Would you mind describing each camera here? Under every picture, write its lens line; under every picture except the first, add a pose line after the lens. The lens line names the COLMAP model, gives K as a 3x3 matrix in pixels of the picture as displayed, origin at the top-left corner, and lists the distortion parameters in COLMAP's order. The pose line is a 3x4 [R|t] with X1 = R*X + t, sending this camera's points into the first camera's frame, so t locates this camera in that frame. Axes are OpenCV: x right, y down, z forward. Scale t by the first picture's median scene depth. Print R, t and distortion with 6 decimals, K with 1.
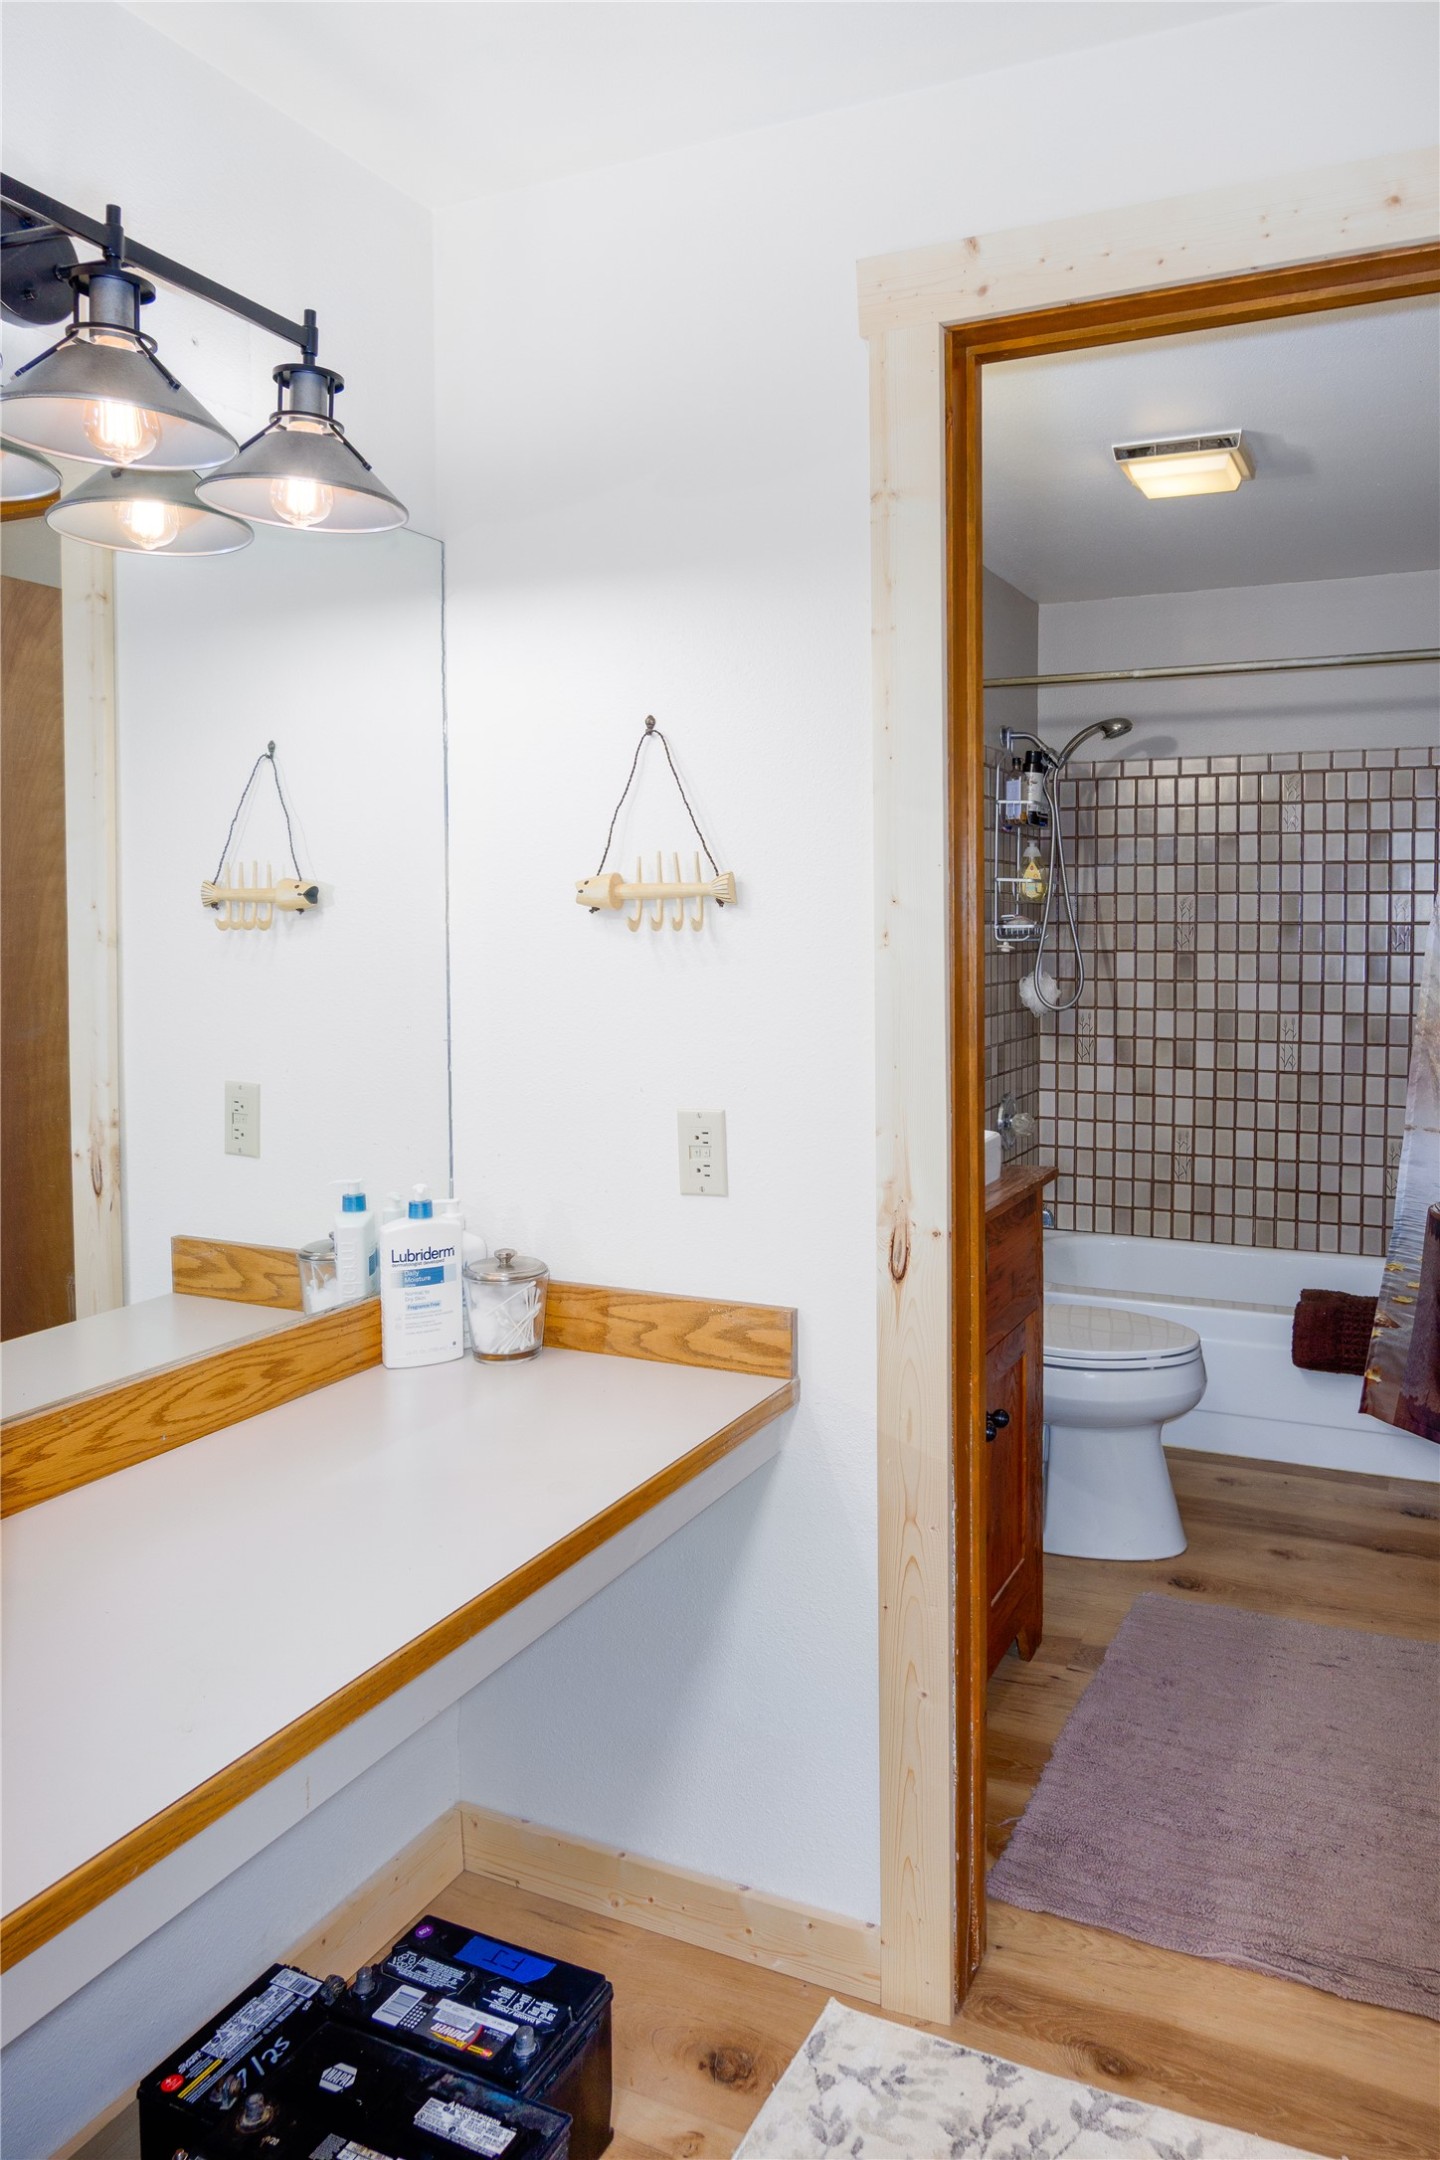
lens RADIAL K [[1421.2, 0, 715.6], [0, 1421.2, 1094.7], [0, 0, 1]] dist [-0.012728, 0.005634]
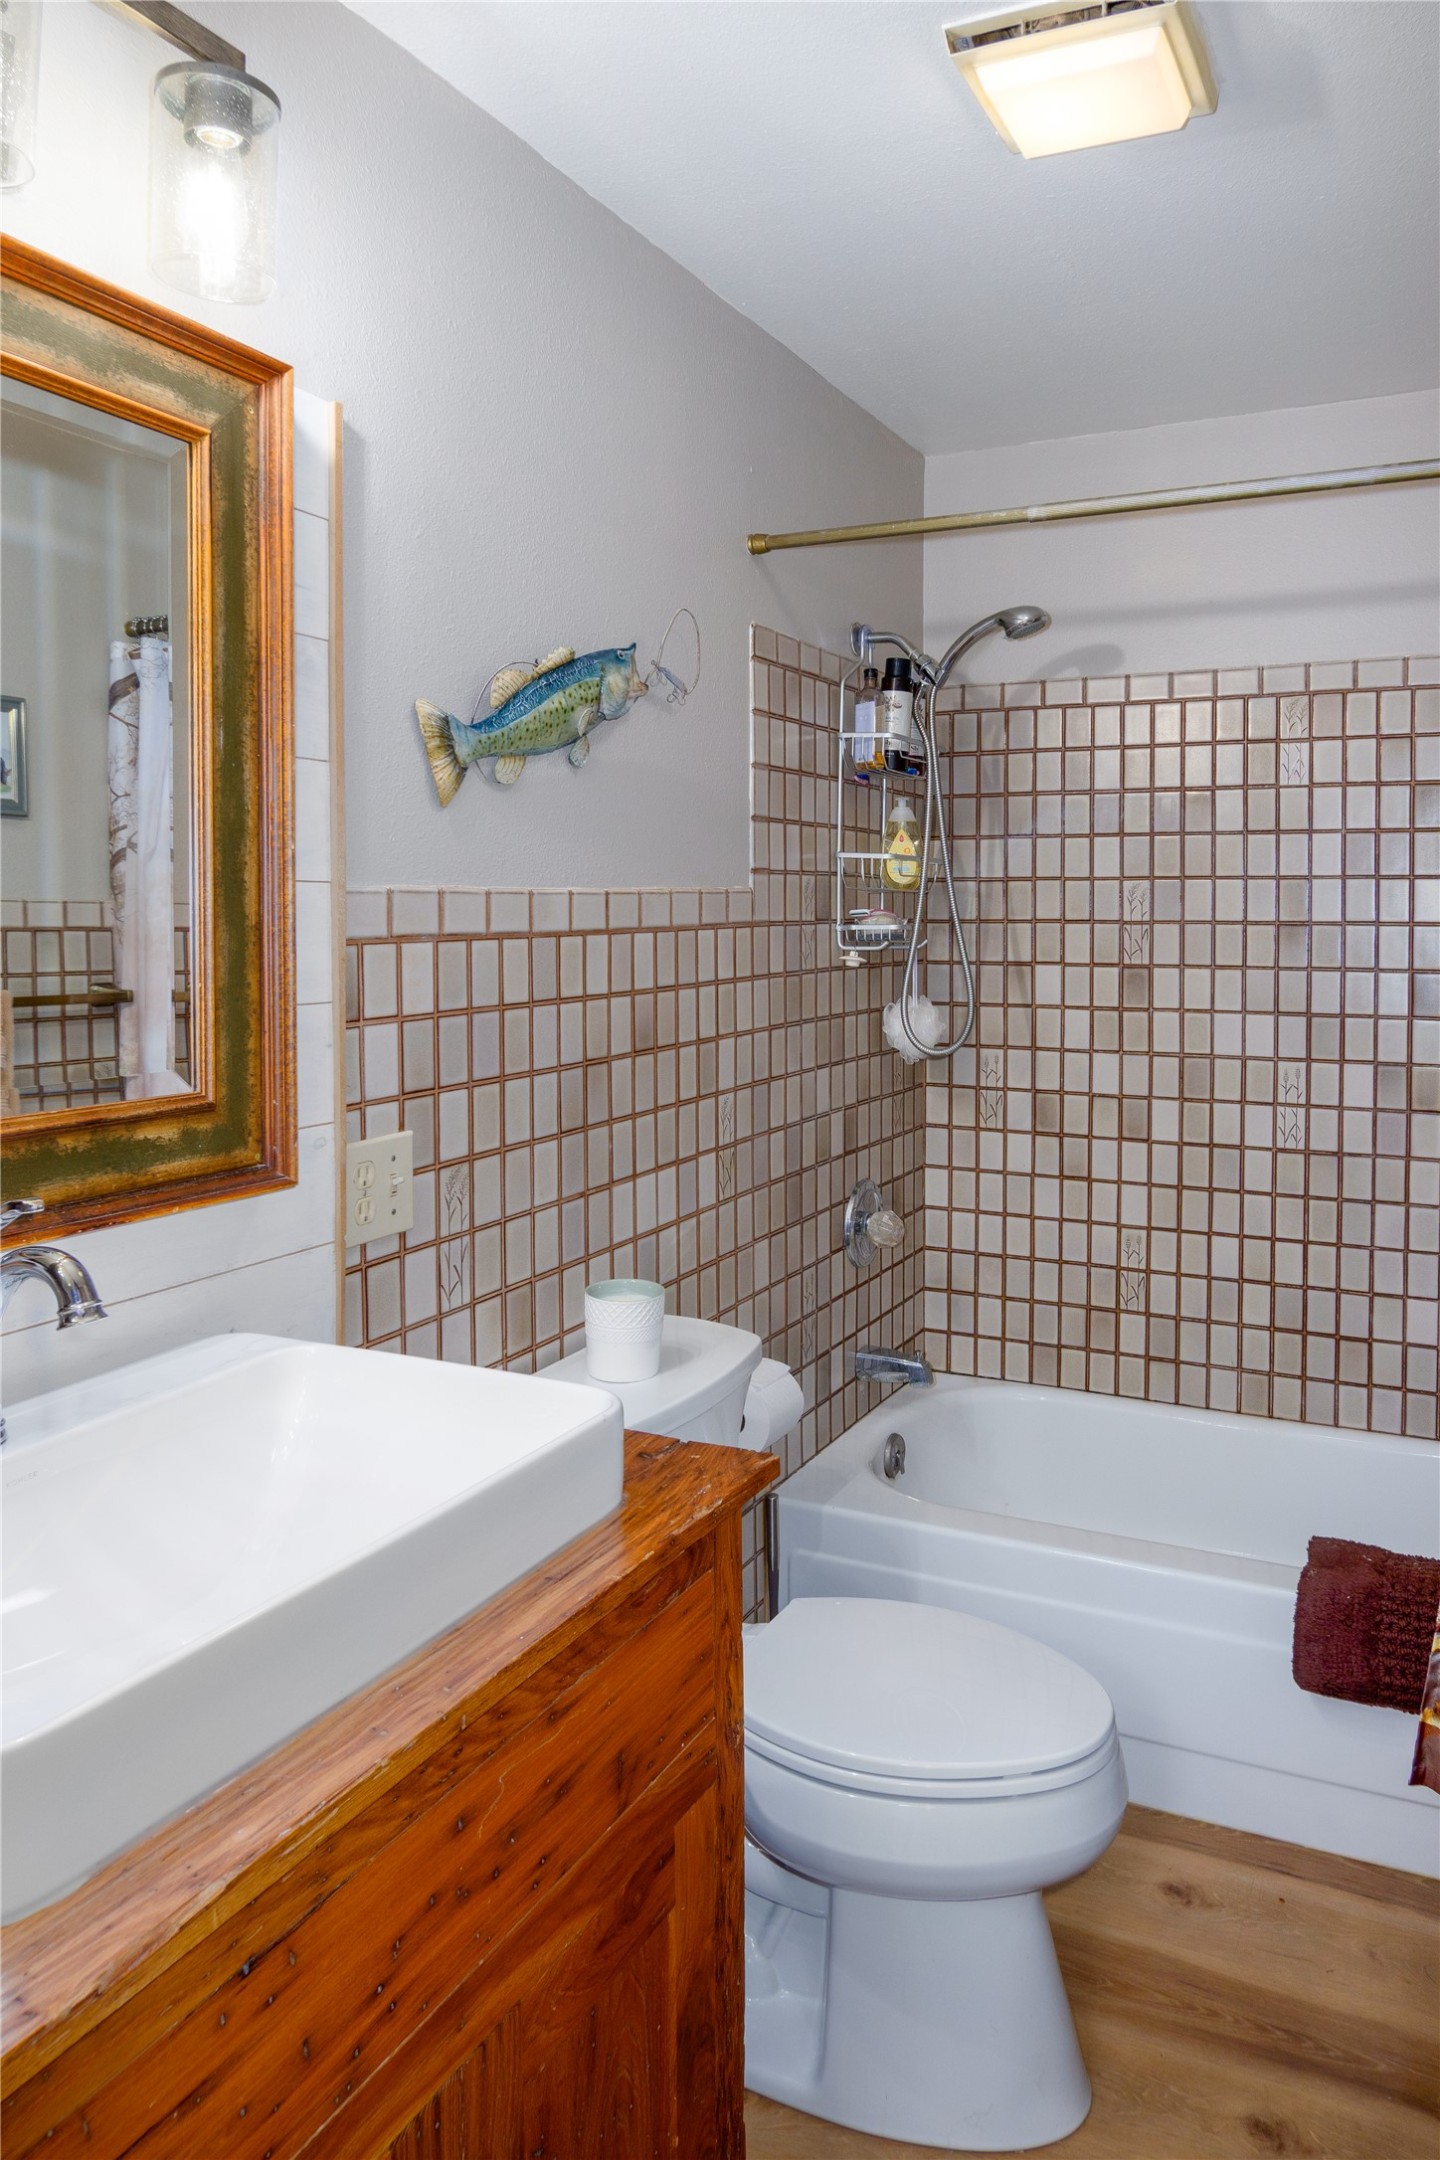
lens RADIAL K [[1421.2, 0, 726.2], [0, 1421.2, 1061.7], [0, 0, 1]] dist [-0.012728, 0.005634]
pose [[0.999989, 0.003921, -0.002591, 0.143927], [-0.003965, 0.999840, -0.017428, -0.044161], [0.002523, 0.017438, 0.999845, 0.341763]]
